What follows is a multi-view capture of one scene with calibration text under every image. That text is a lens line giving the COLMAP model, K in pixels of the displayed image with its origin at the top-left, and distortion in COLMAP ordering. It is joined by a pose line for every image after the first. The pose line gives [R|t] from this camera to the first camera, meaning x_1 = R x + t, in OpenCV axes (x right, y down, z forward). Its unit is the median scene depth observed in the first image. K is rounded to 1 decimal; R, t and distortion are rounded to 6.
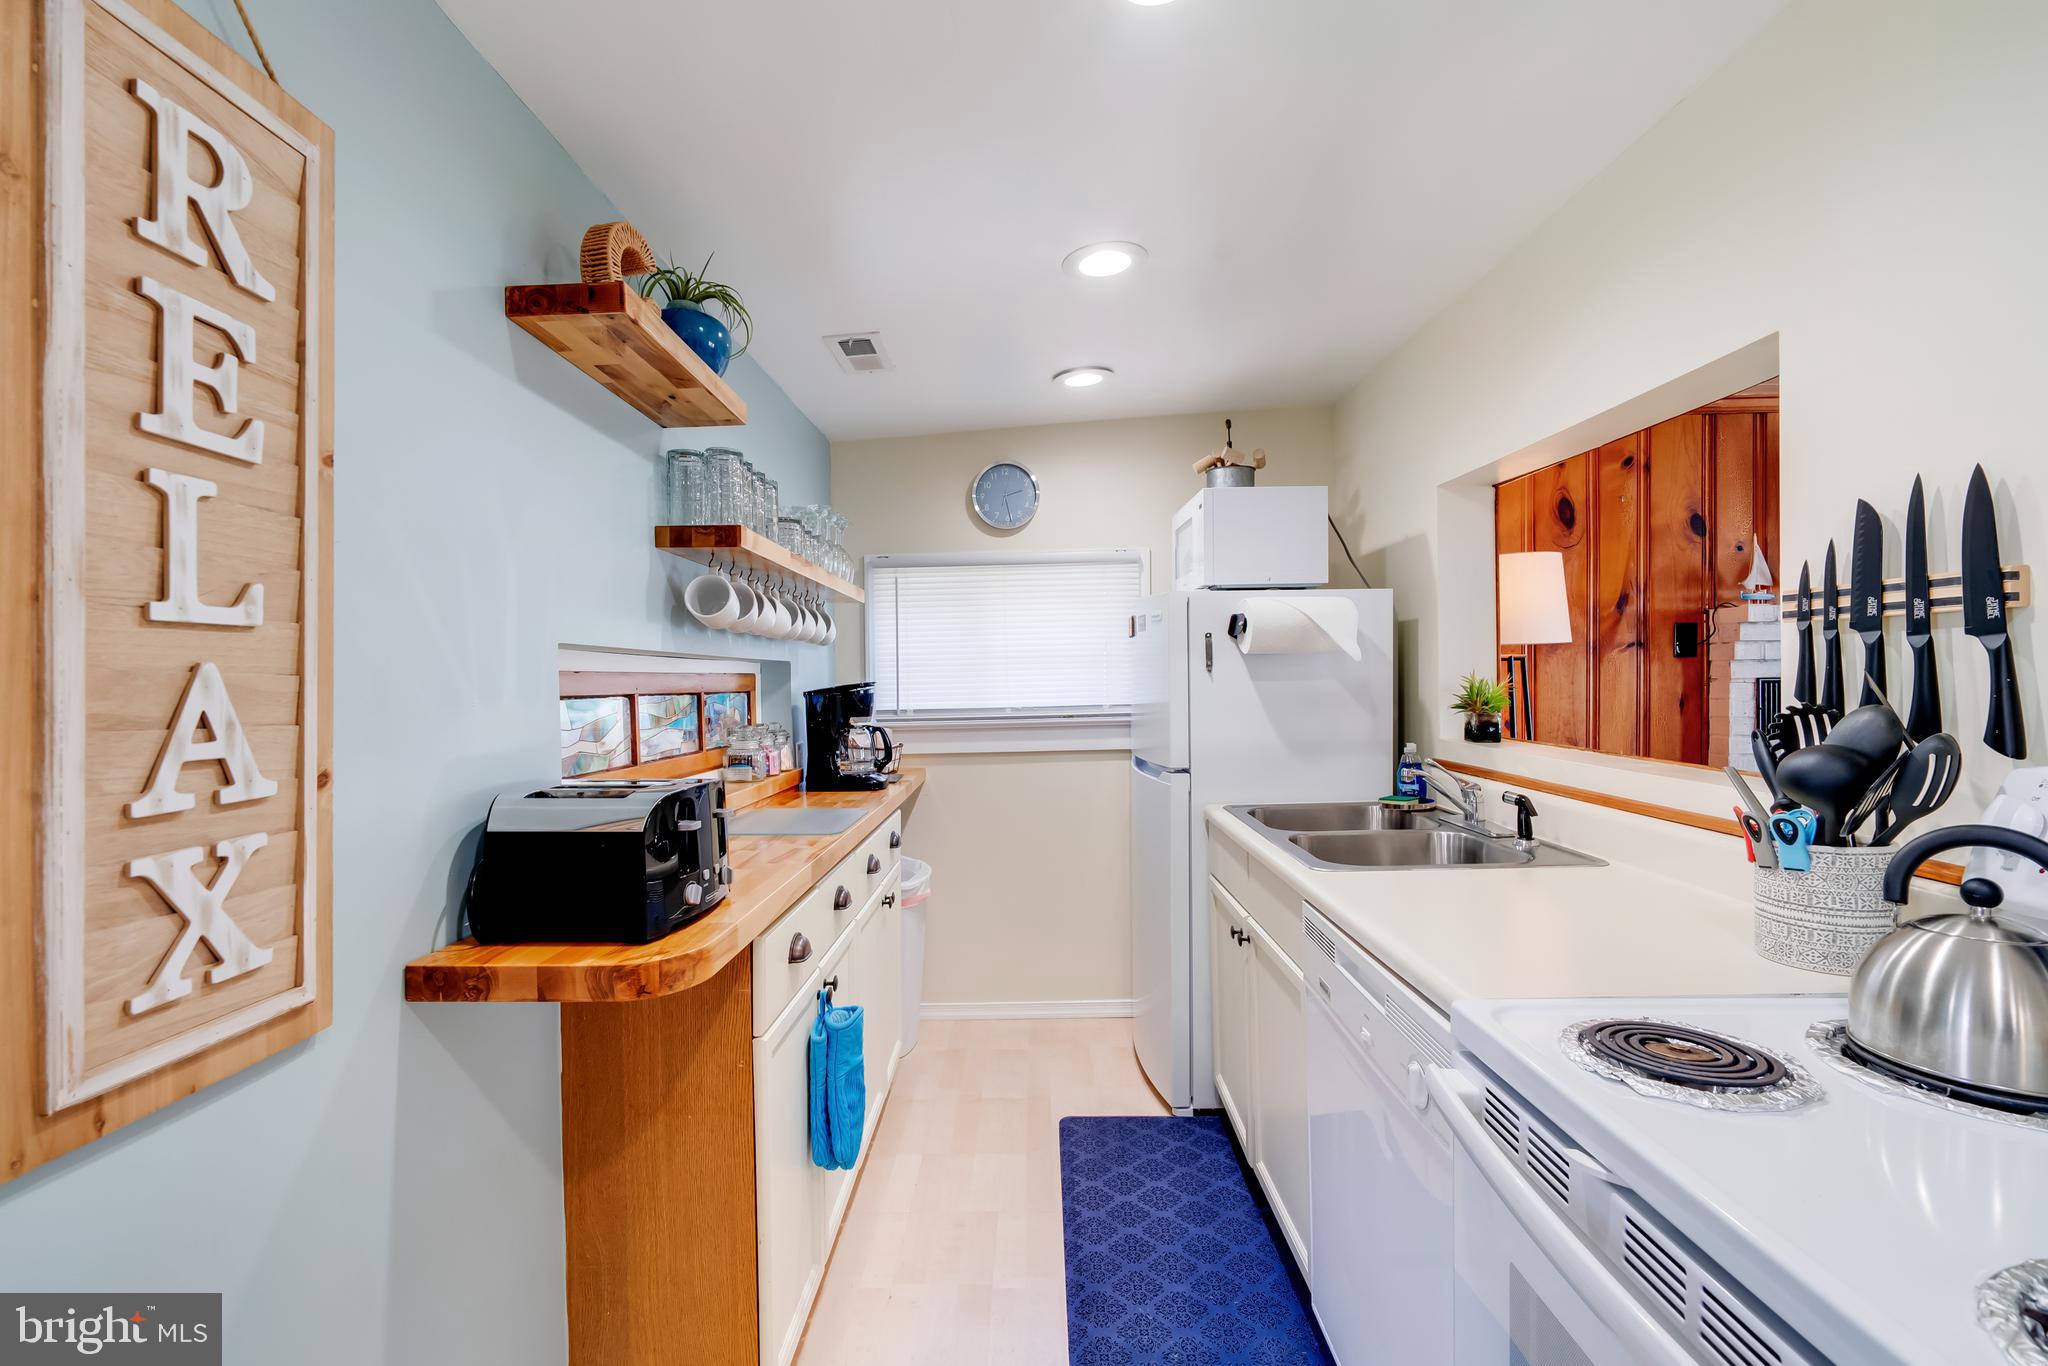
lens RADIAL K [[897.7, 0, 1020.0], [0, 897.7, 687.6], [0, 0, 1]] dist [-0.004169, 0.000846]
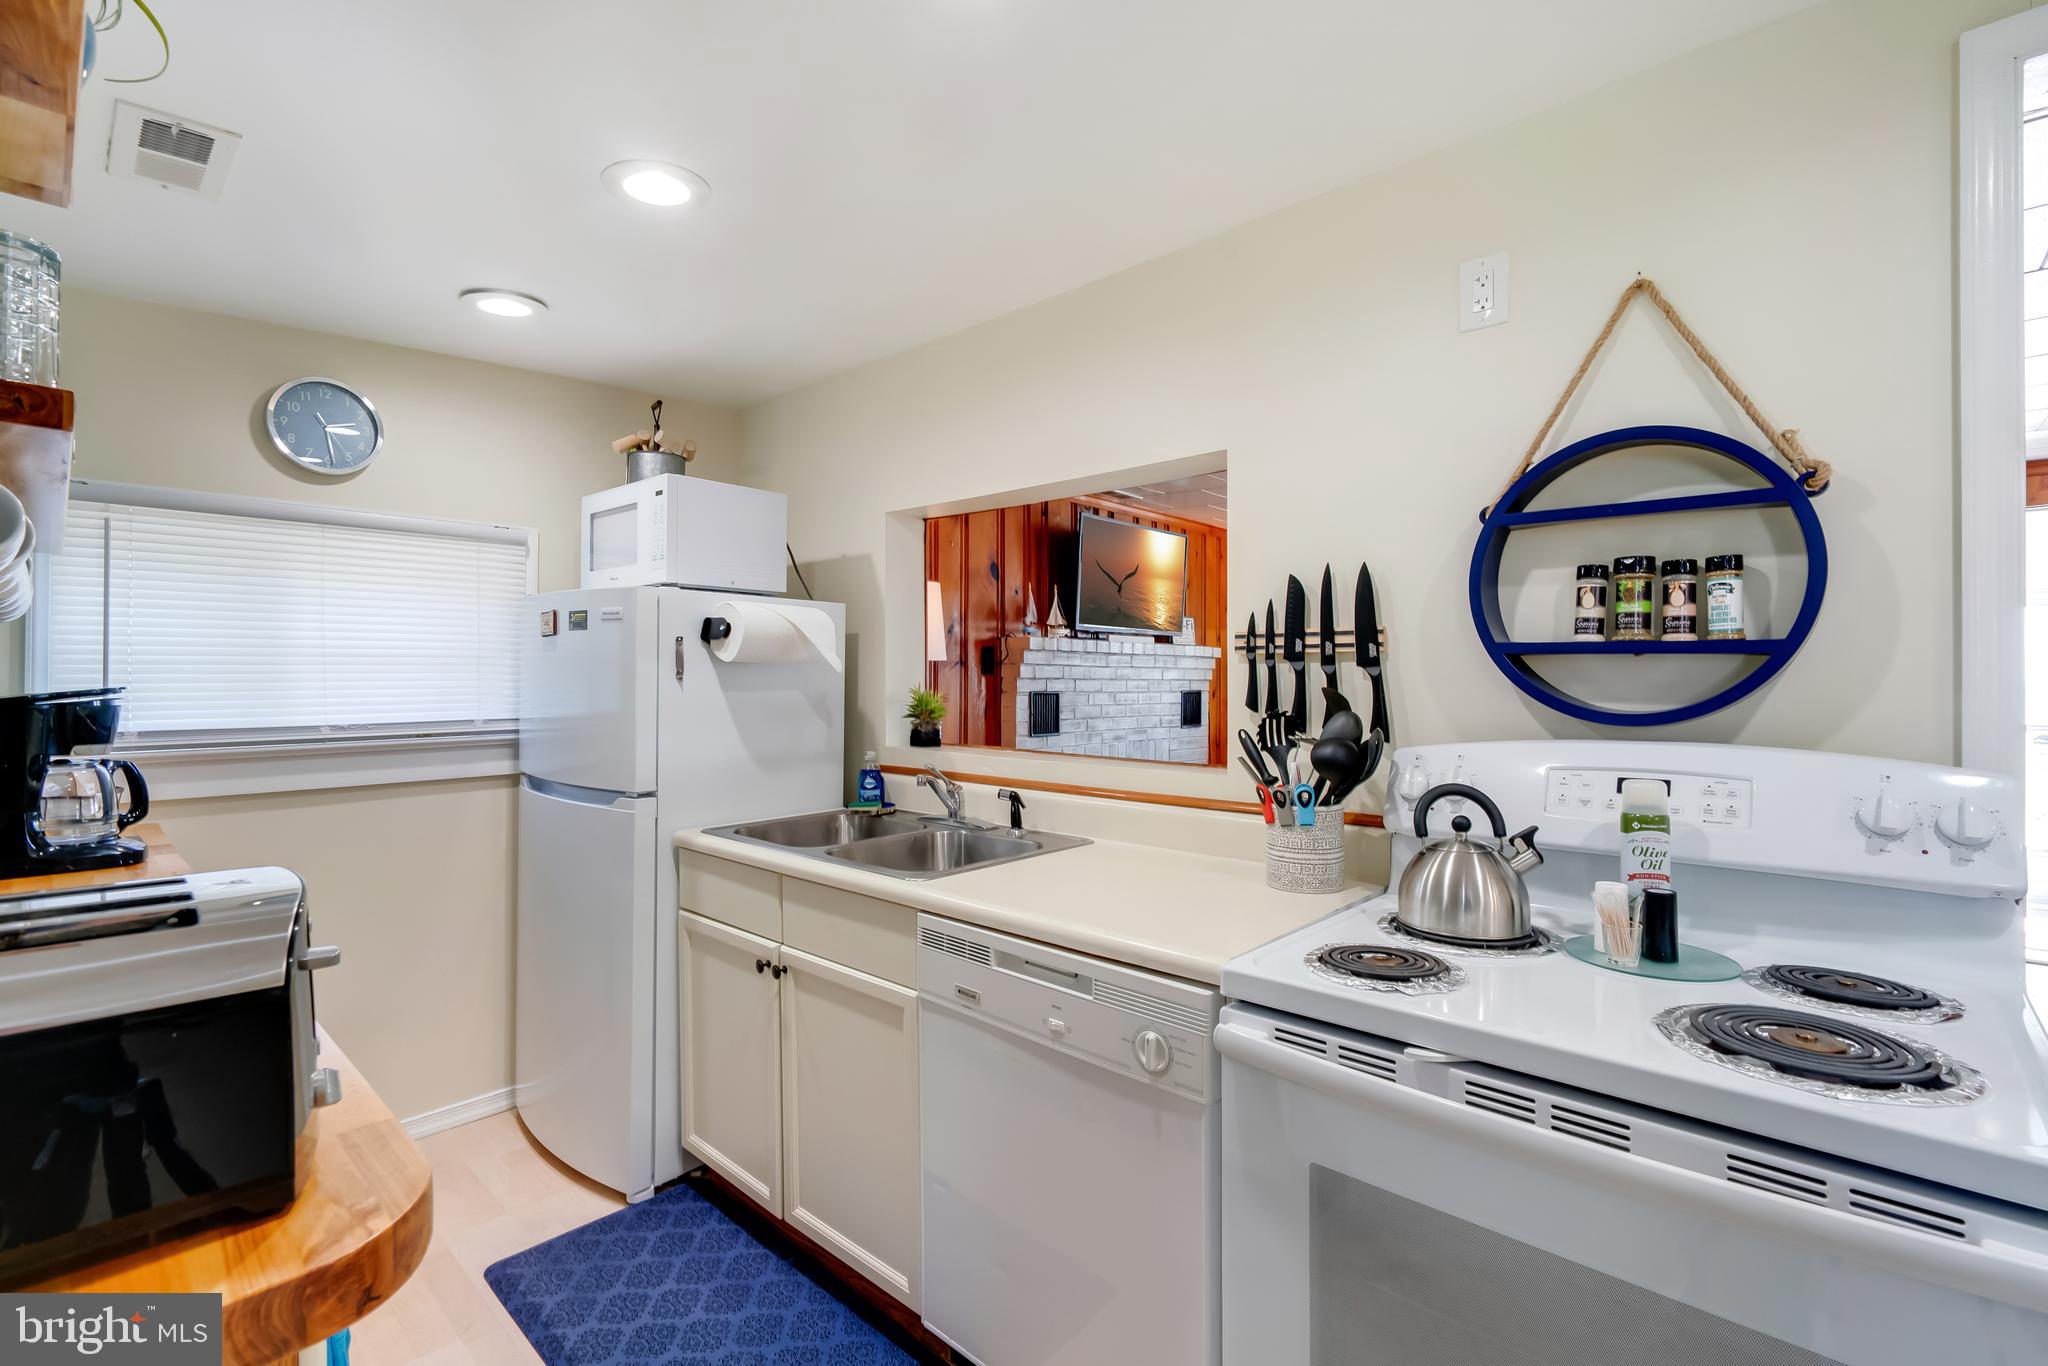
lens RADIAL K [[897.7, 0, 1017.9], [0, 897.7, 673.4], [0, 0, 1]] dist [-0.004169, 0.000846]
pose [[0.669132, 0.022885, 0.742791, -0.247026], [-0.002533, 0.999590, -0.028516, 0.000169], [-0.743139, 0.017199, 0.668916, 0.171425]]
